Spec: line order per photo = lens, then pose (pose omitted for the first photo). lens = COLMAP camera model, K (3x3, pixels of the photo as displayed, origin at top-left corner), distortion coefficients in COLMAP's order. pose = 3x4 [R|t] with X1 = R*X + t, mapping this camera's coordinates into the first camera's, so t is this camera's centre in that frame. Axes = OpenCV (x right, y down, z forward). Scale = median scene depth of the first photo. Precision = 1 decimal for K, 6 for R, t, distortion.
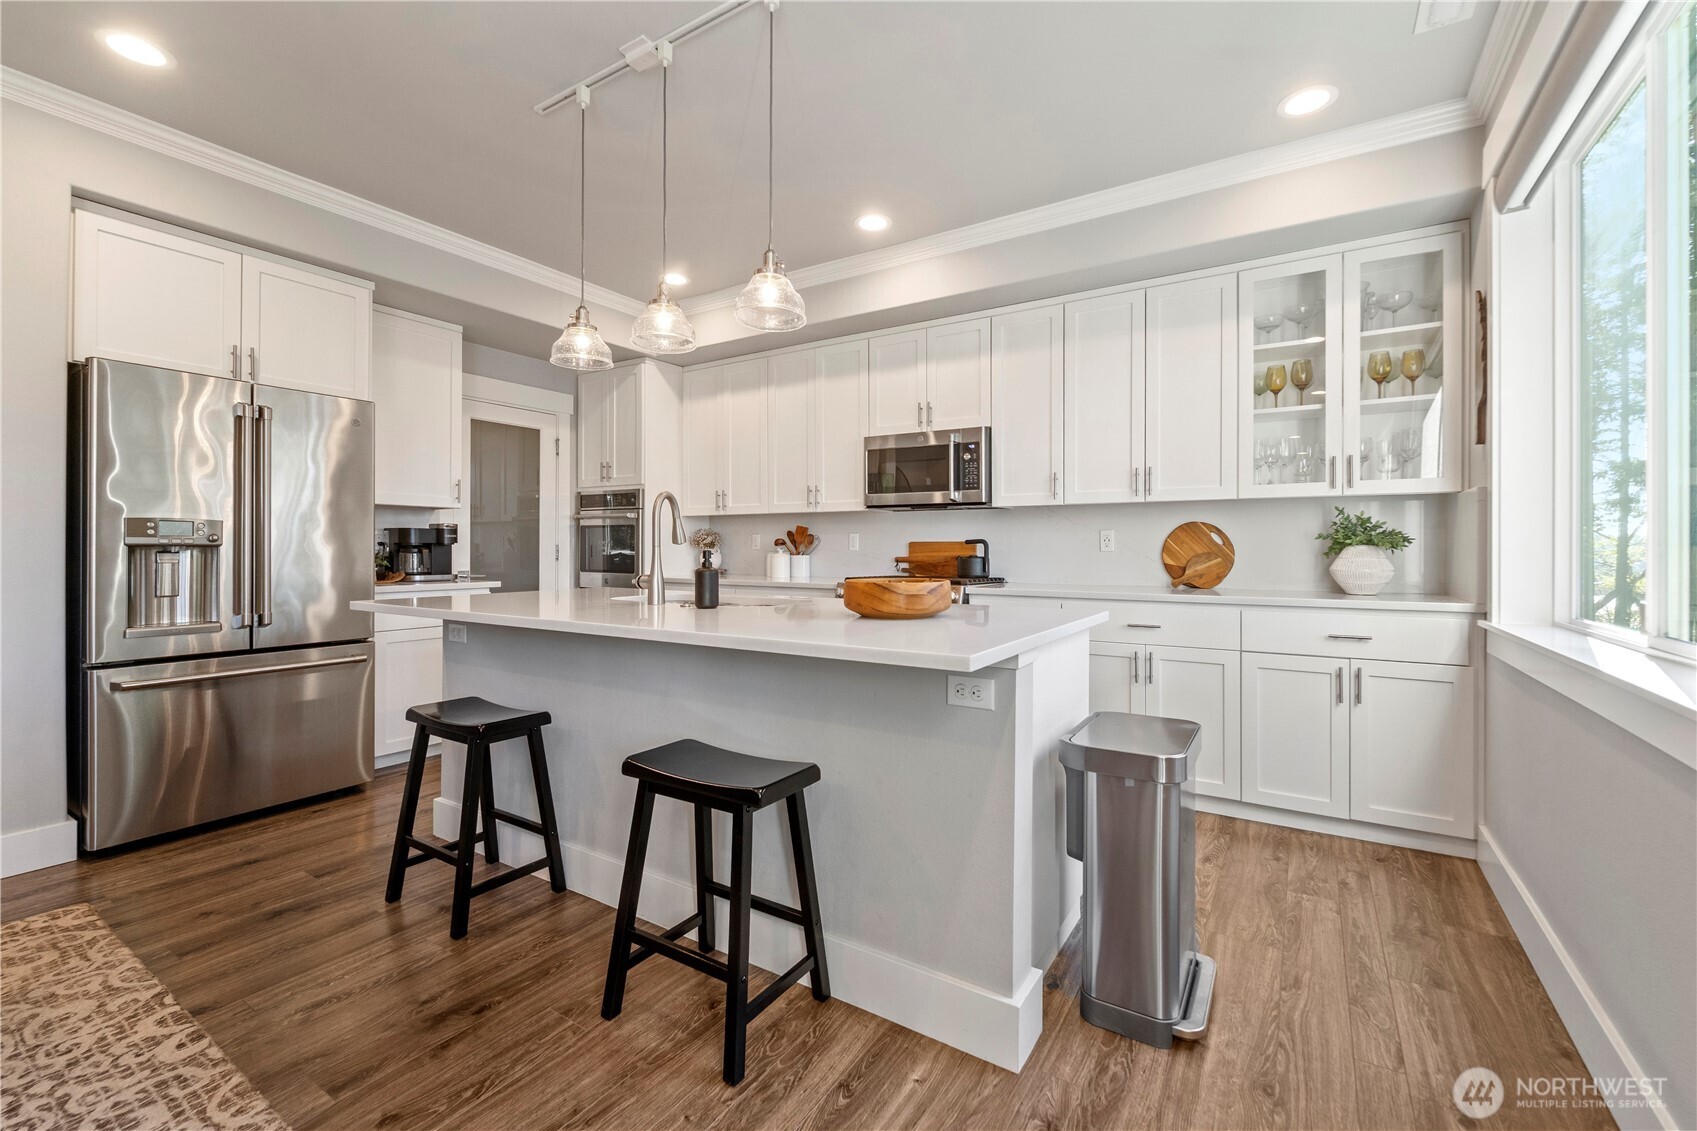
lens RADIAL K [[689.0, 0, 857.6], [0, 689.0, 566.0], [0, 0, 1]] dist [-0.002322, -0.000015]
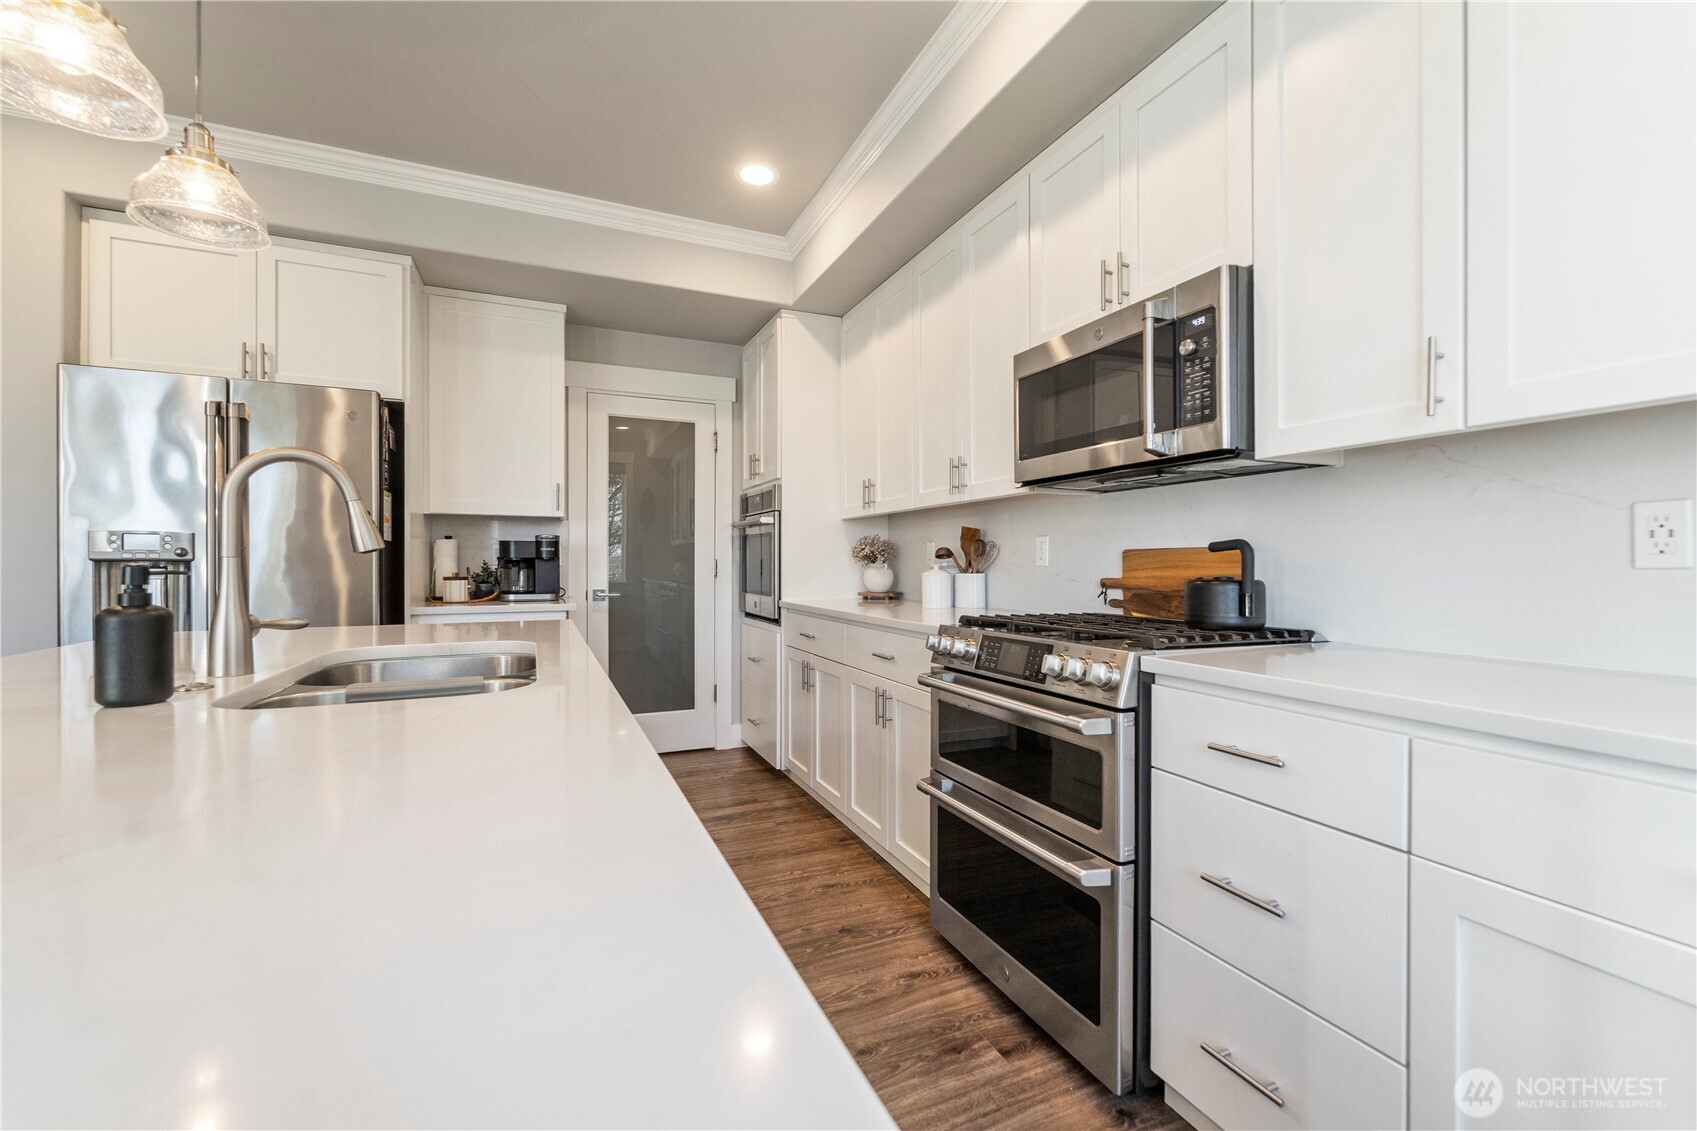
lens RADIAL K [[693.9, 0, 853.7], [0, 693.9, 574.1], [0, 0, 1]] dist [0.000321, 0.000199]
pose [[0.829748, 0.006211, -0.558104, 0.221480], [-0.012177, 0.999902, -0.006976, -0.011384], [0.558005, 0.012585, 0.829742, 0.509357]]
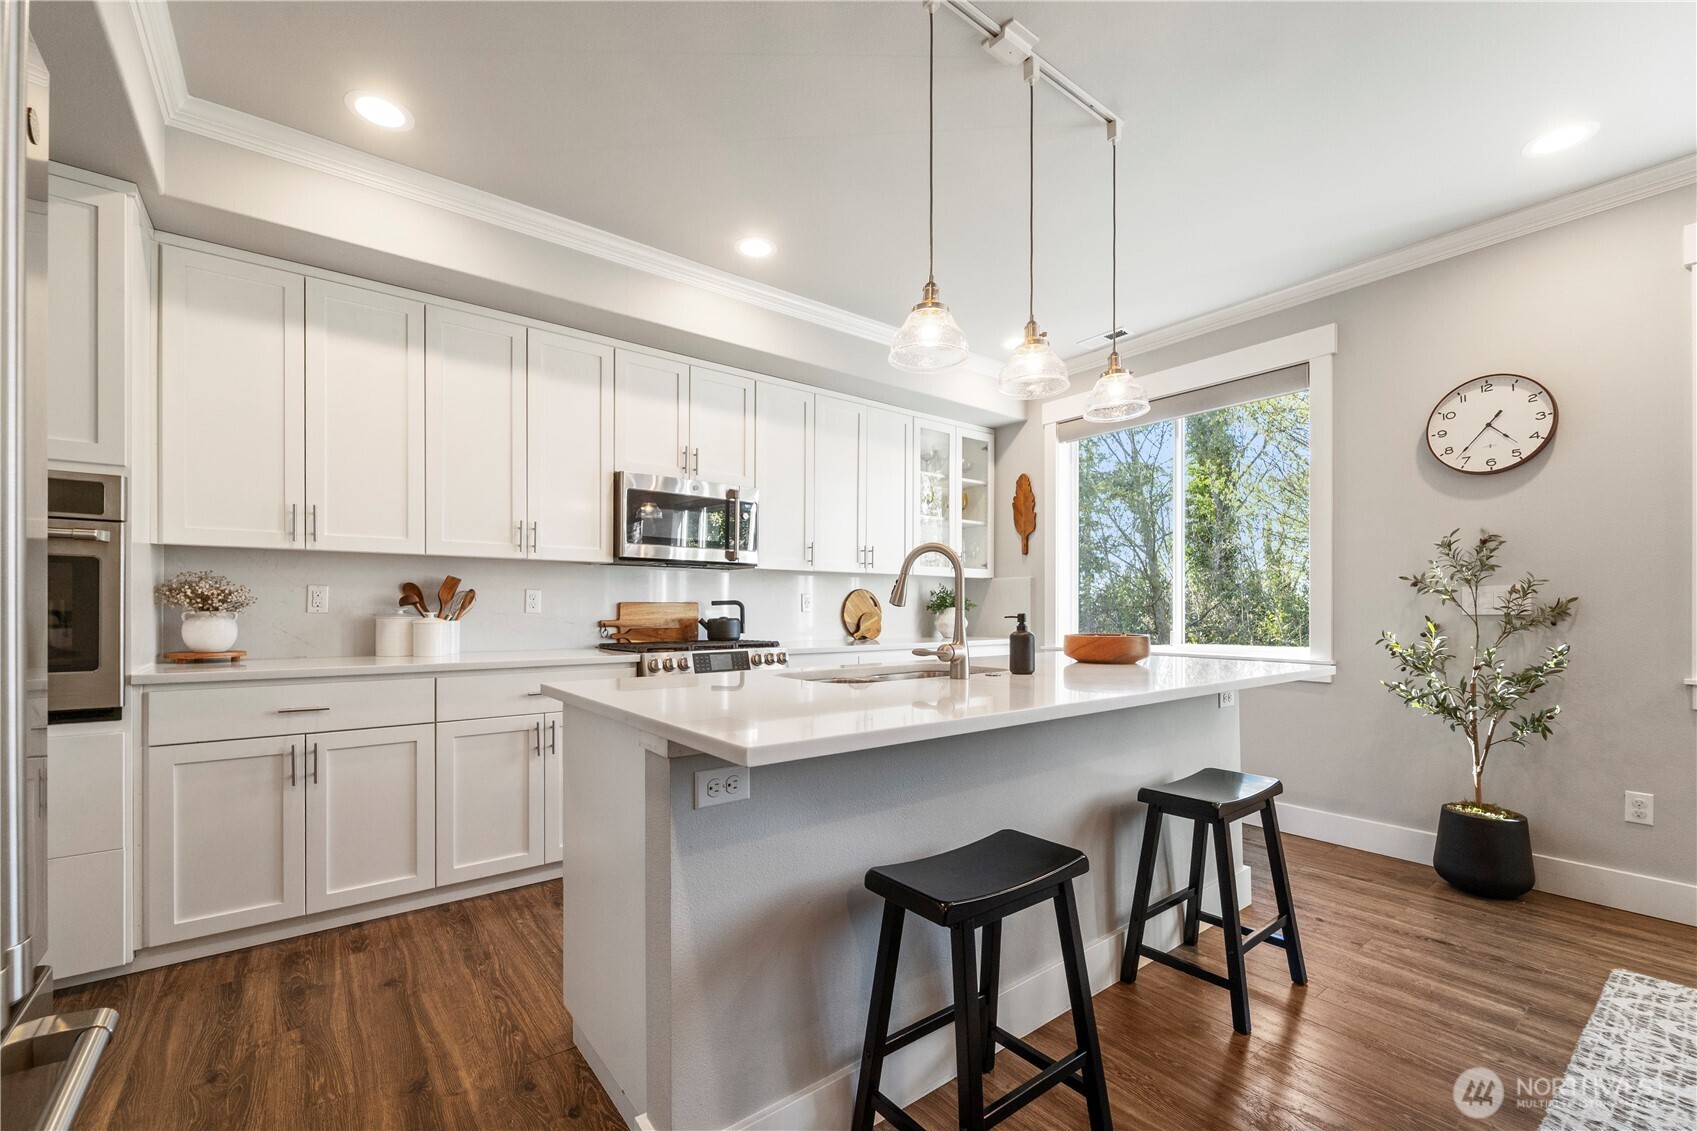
lens RADIAL K [[733.6, 0, 887.3], [0, 733.6, 606.8], [0, 0, 1]] dist [0.018234, -0.000097]
pose [[0.315889, 0.001164, 0.948795, -0.739070], [0.024749, 0.999649, -0.009466, -0.014988], [-0.948473, 0.026472, 0.315749, 0.467143]]
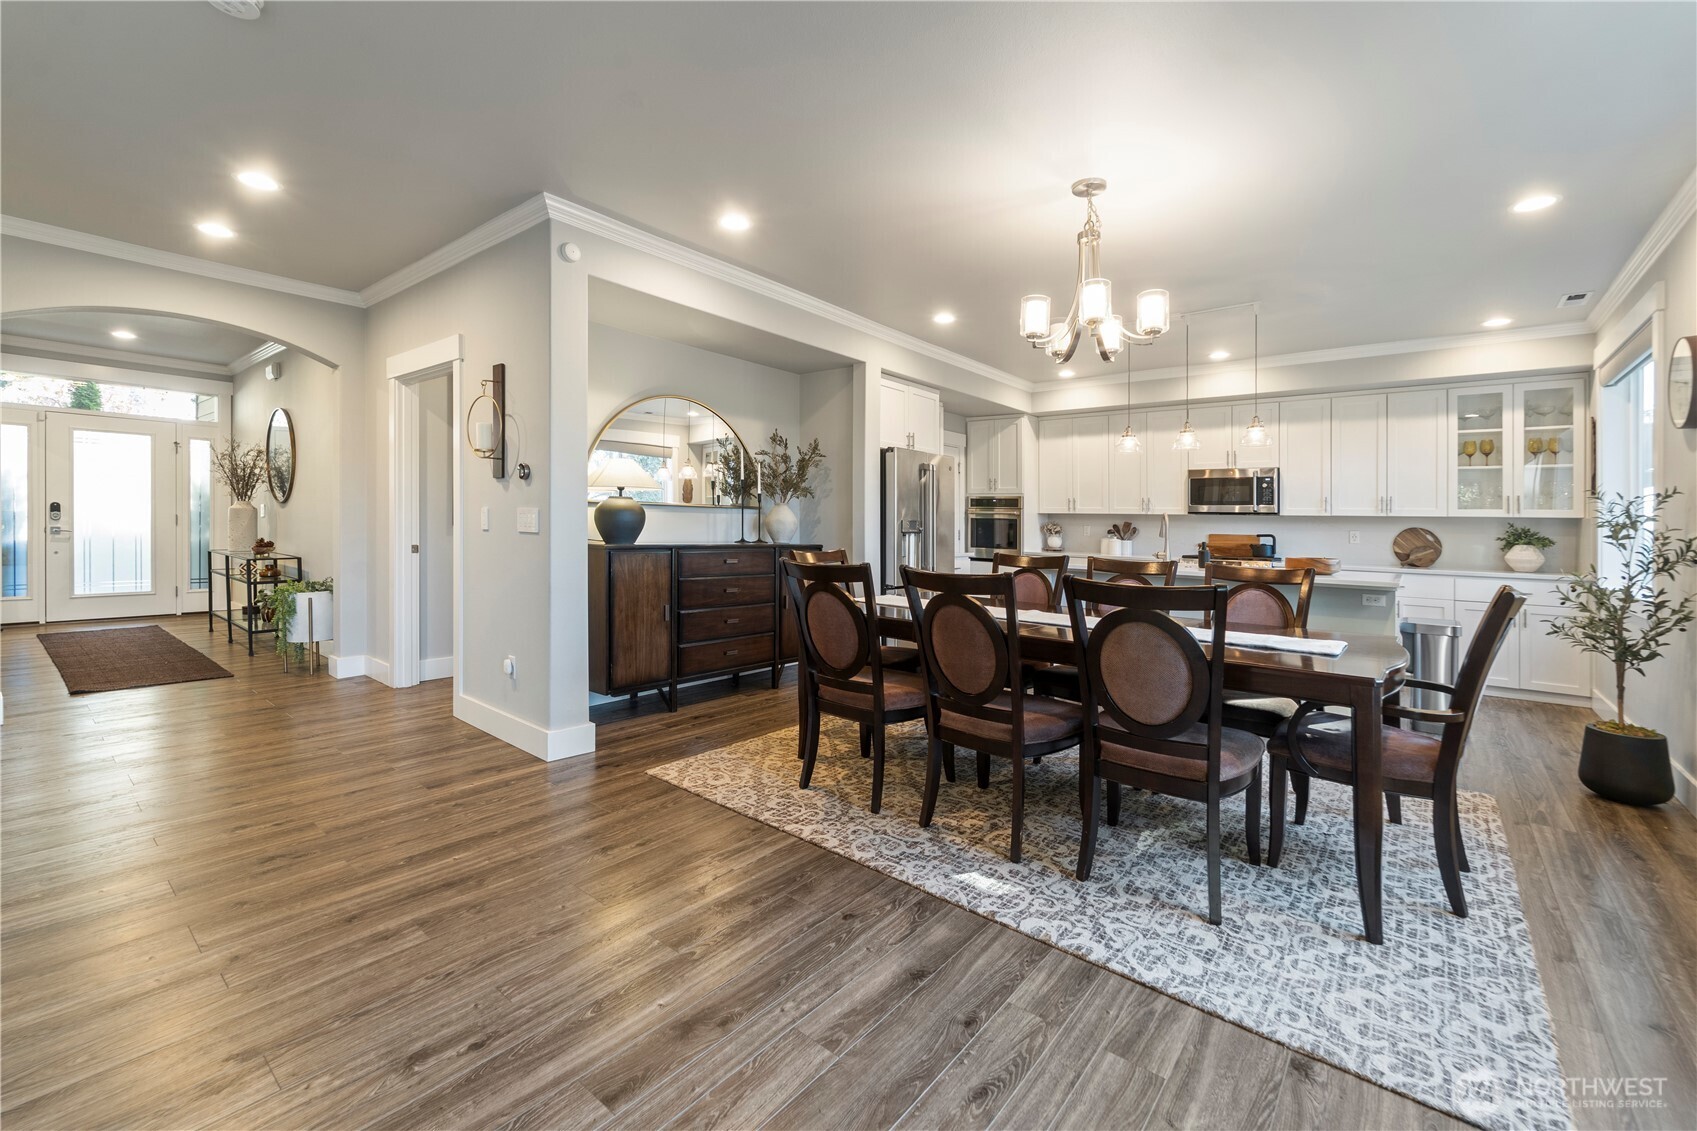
lens RADIAL K [[709.4, 0, 845.9], [0, 709.4, 523.4], [0, 0, 1]] dist [-0.001149, -0.000018]
pose [[0.993894, 0.018829, -0.108724, -0.656313], [-0.021554, 0.999481, -0.023937, -0.002092], [0.108217, 0.026134, 0.993784, -0.818136]]
